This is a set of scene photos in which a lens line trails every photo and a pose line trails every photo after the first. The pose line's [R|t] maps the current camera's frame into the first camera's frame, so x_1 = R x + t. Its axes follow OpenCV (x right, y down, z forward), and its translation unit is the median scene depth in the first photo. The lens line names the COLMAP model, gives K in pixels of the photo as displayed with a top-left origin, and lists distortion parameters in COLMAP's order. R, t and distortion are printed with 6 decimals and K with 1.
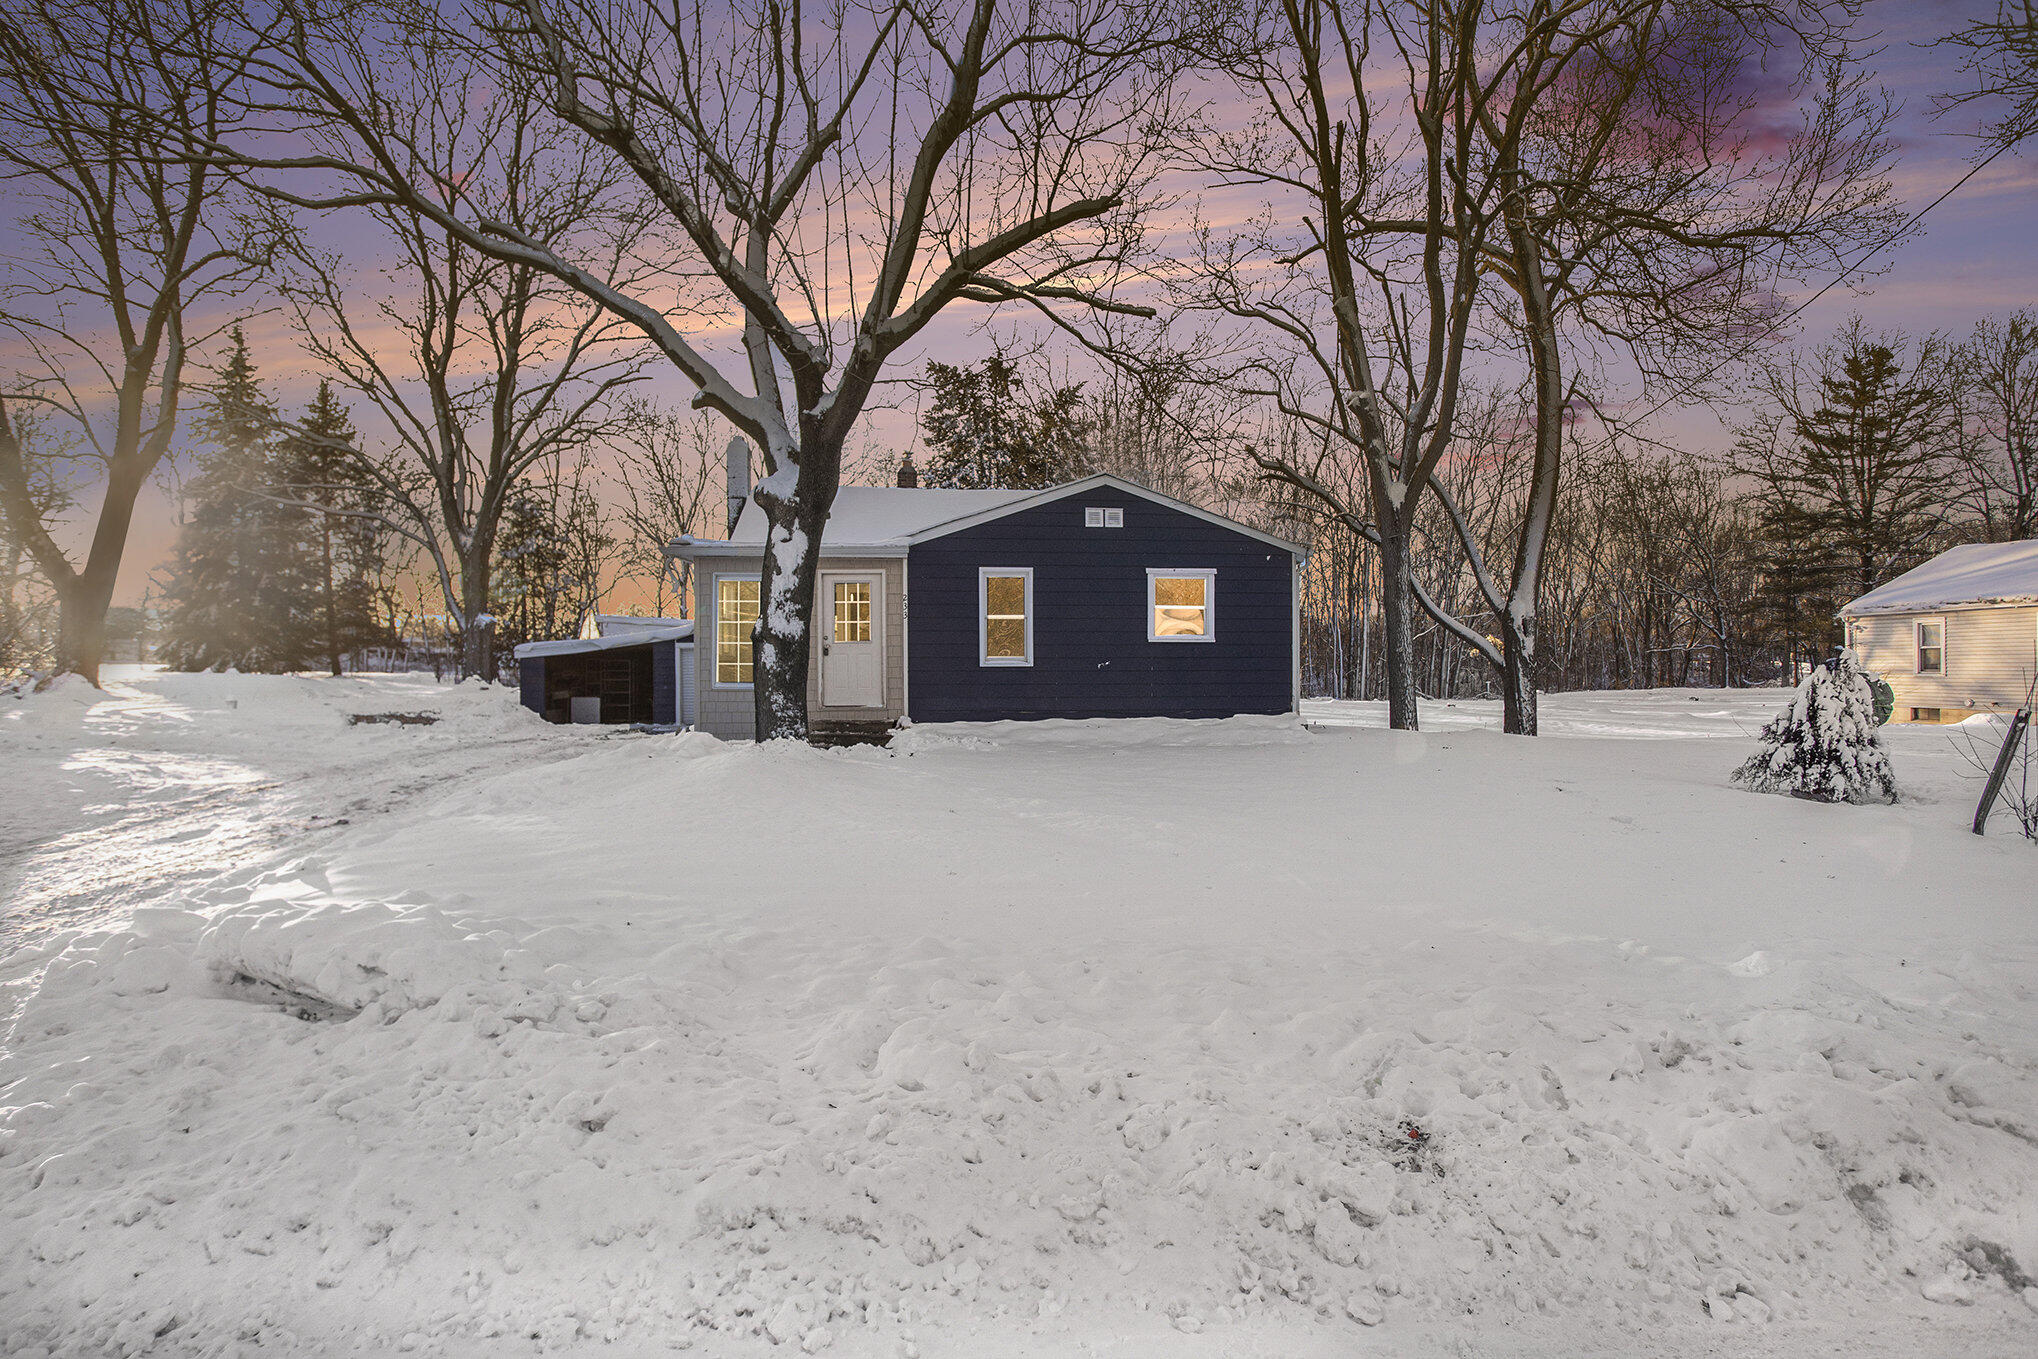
lens RADIAL K [[1104.1, 0, 1019.0], [0, 1104.1, 679.5], [0, 0, 1]] dist [-0.000402, -0.000008]
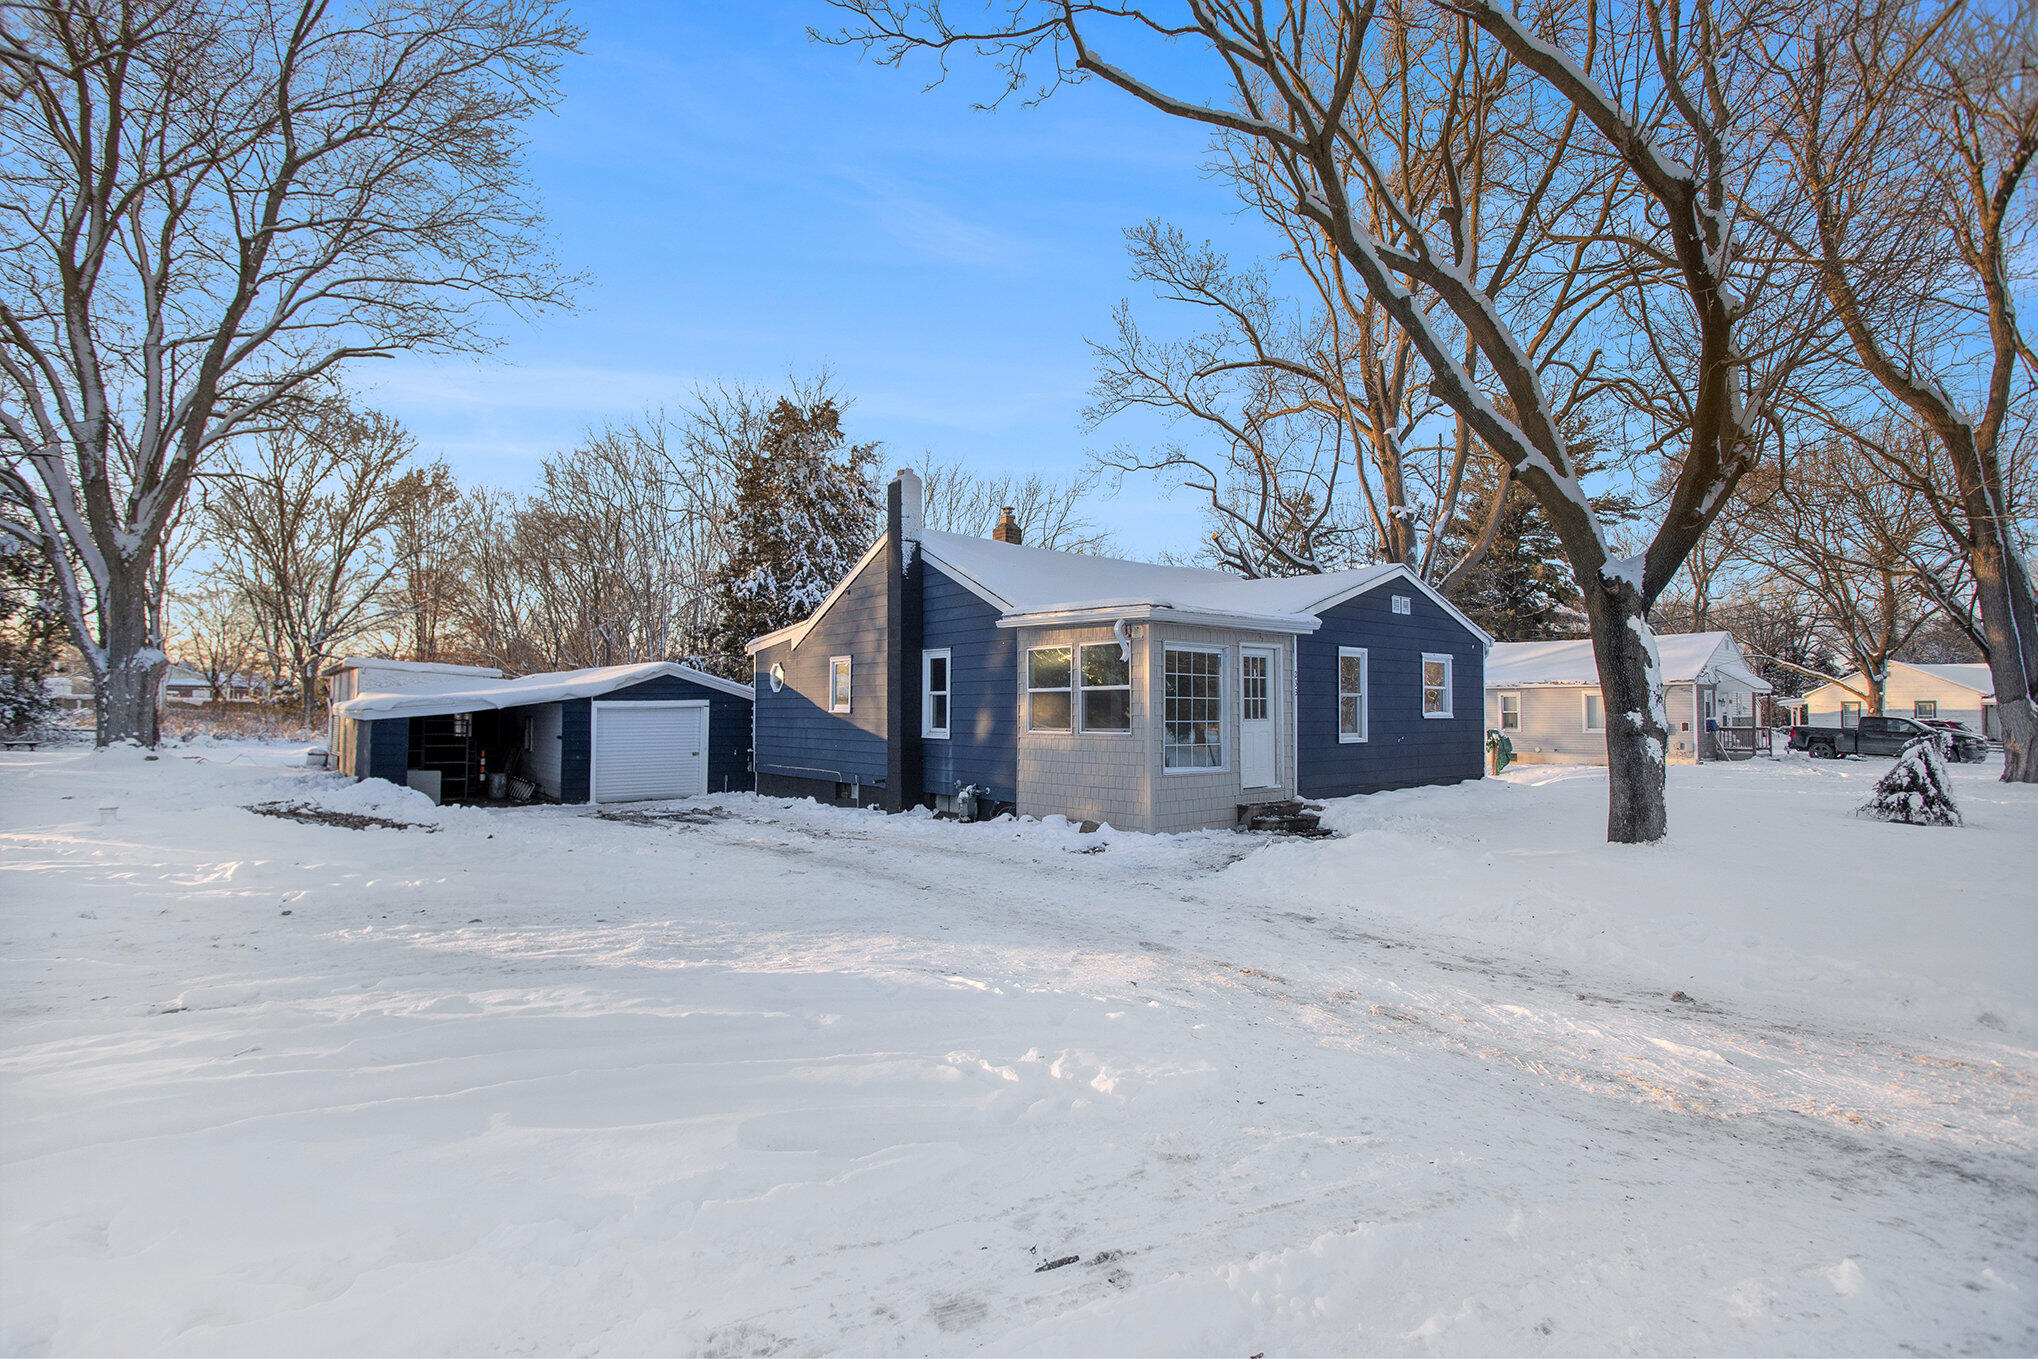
lens RADIAL K [[992.1, 0, 1019.0], [0, 992.1, 679.5], [0, 0, 1]] dist [-0.002080, 0.000043]
pose [[0.836138, 0.020511, 0.548136, -0.515028], [0.001661, 0.999201, -0.039922, -0.022808], [-0.548517, 0.034291, 0.835436, 0.267019]]
